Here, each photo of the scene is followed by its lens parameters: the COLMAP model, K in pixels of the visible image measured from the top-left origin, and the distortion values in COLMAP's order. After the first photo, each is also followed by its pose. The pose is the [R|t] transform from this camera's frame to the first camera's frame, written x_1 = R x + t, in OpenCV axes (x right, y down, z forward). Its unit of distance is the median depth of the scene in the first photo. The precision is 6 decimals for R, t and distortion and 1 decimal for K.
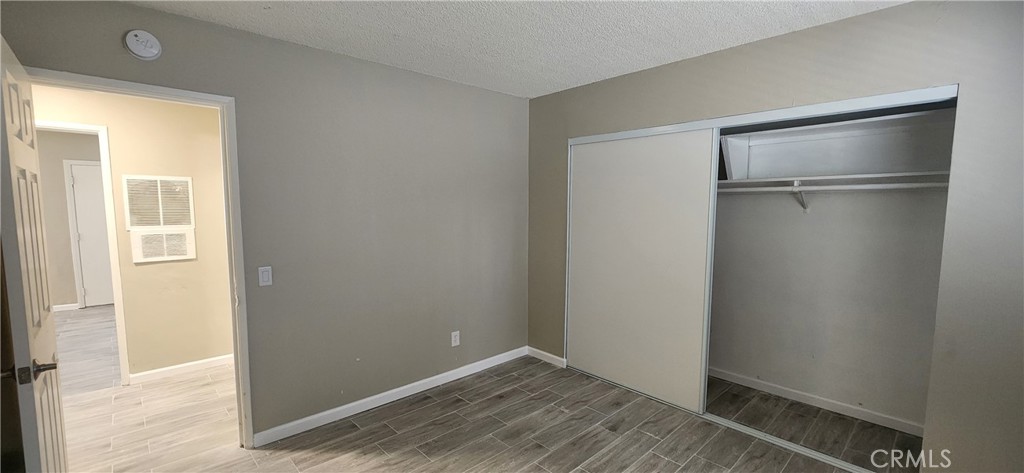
lens RADIAL K [[419.5, 0, 510.7], [0, 419.5, 243.4], [0, 0, 1]] dist [0.001907, 0.000145]
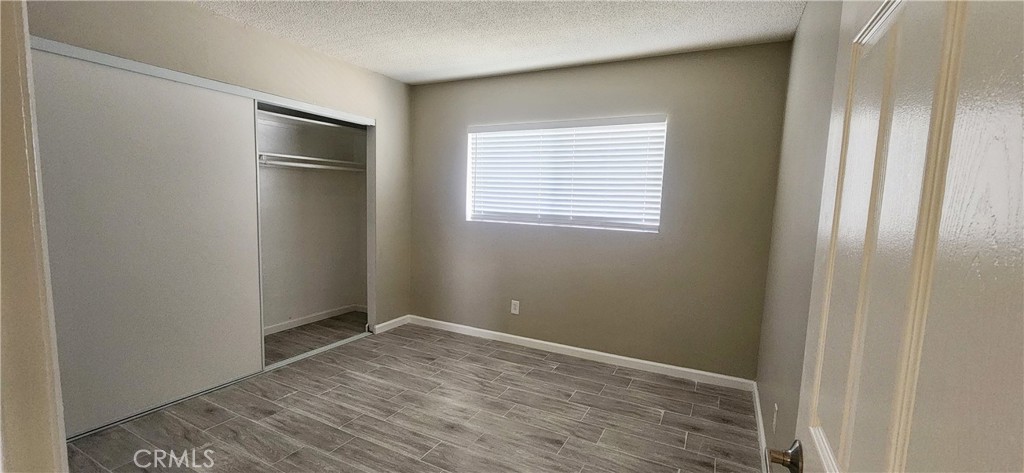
lens RADIAL K [[419.5, 0, 512.0], [0, 419.5, 238.5], [0, 0, 1]] dist [0.001907, 0.000145]
pose [[-0.332913, -0.104637, 0.937134, -0.750271], [0.053311, 0.990146, 0.129494, -0.029541], [-0.941449, 0.093070, -0.324054, 0.751212]]
